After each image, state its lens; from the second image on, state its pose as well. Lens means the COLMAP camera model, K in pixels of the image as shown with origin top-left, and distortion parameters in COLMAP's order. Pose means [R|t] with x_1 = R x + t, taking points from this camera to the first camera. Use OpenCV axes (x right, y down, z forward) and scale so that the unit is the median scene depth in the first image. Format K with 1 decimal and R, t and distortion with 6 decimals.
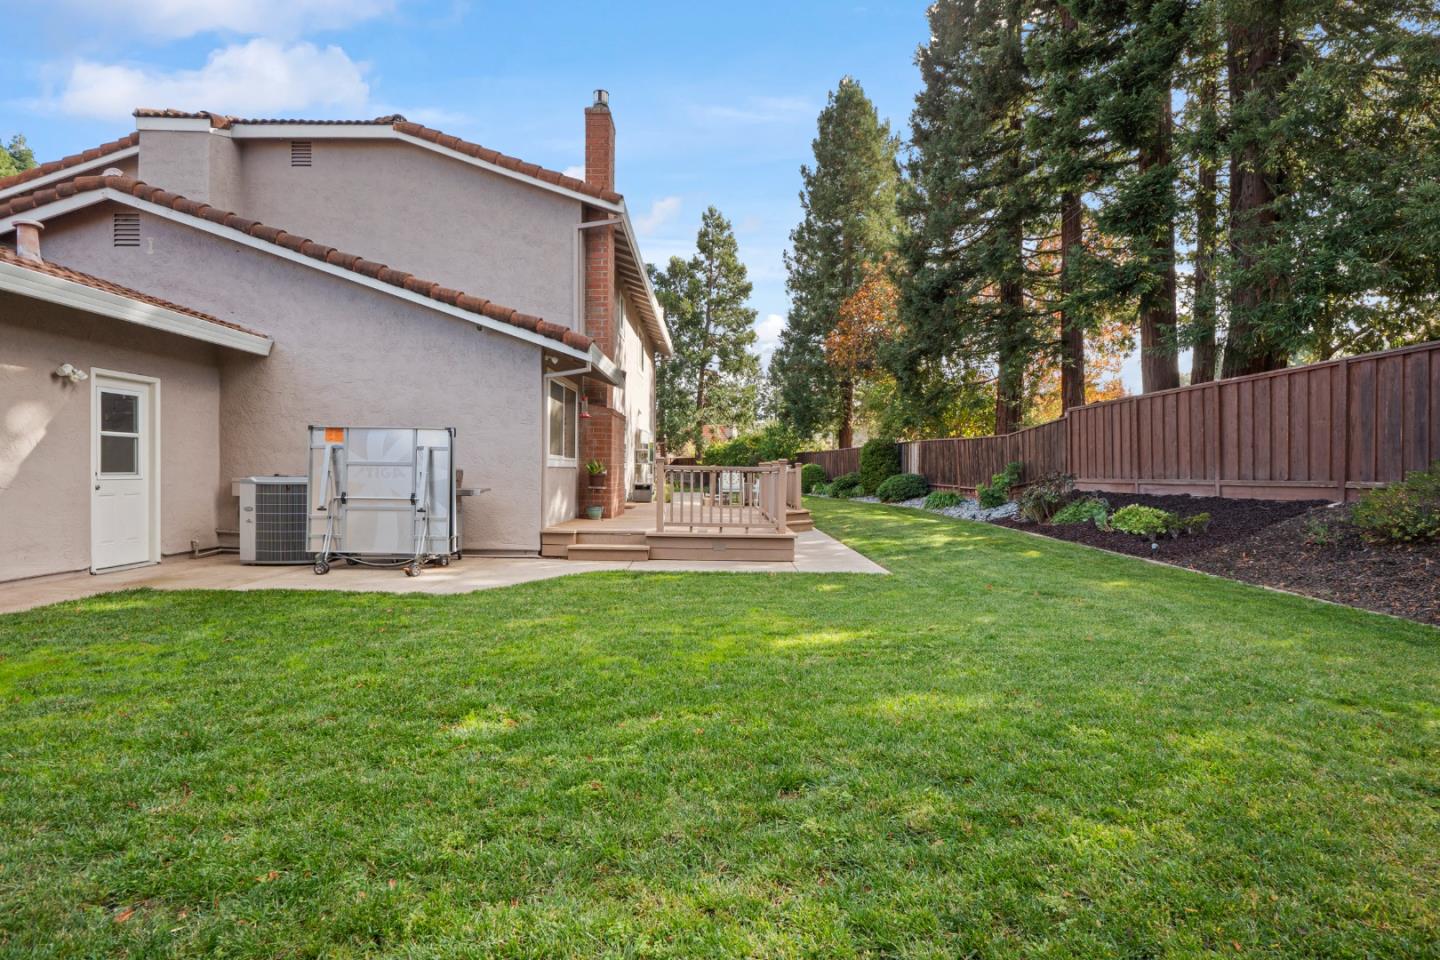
lens RADIAL K [[663.7, 0, 718.0], [0, 663.7, 472.4], [0, 0, 1]] dist [-0.011670, 0.001077]
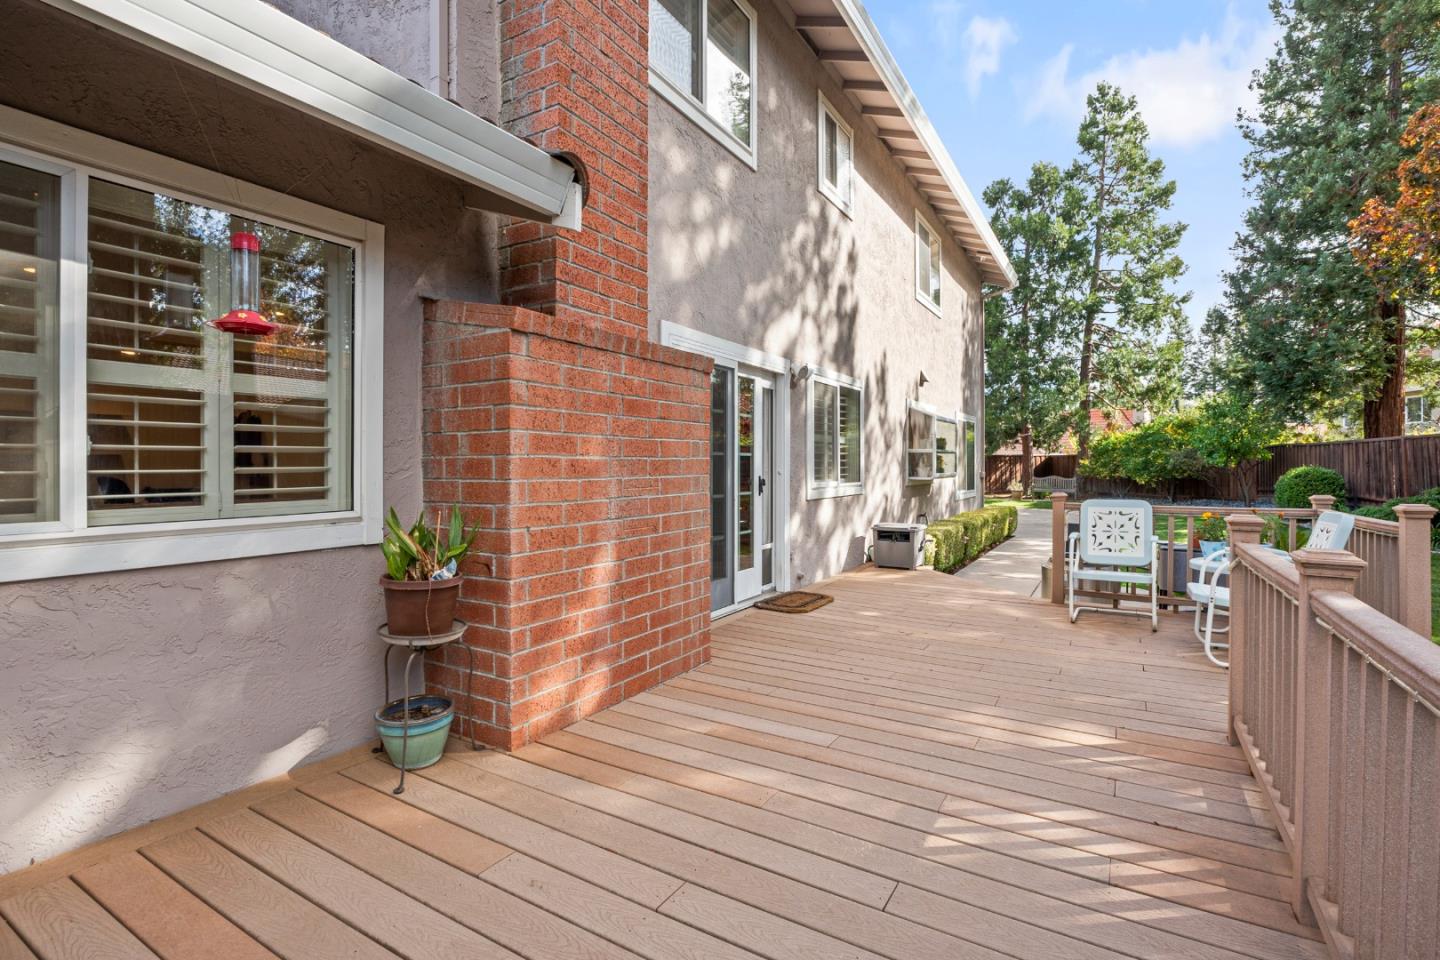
lens RADIAL K [[663.7, 0, 729.3], [0, 663.7, 465.1], [0, 0, 1]] dist [-0.011670, 0.001077]
pose [[0.856093, -0.002953, -0.516813, 0.010842], [0.001449, 0.999993, -0.003314, -0.010331], [0.516819, 0.002088, 0.856092, 0.235411]]
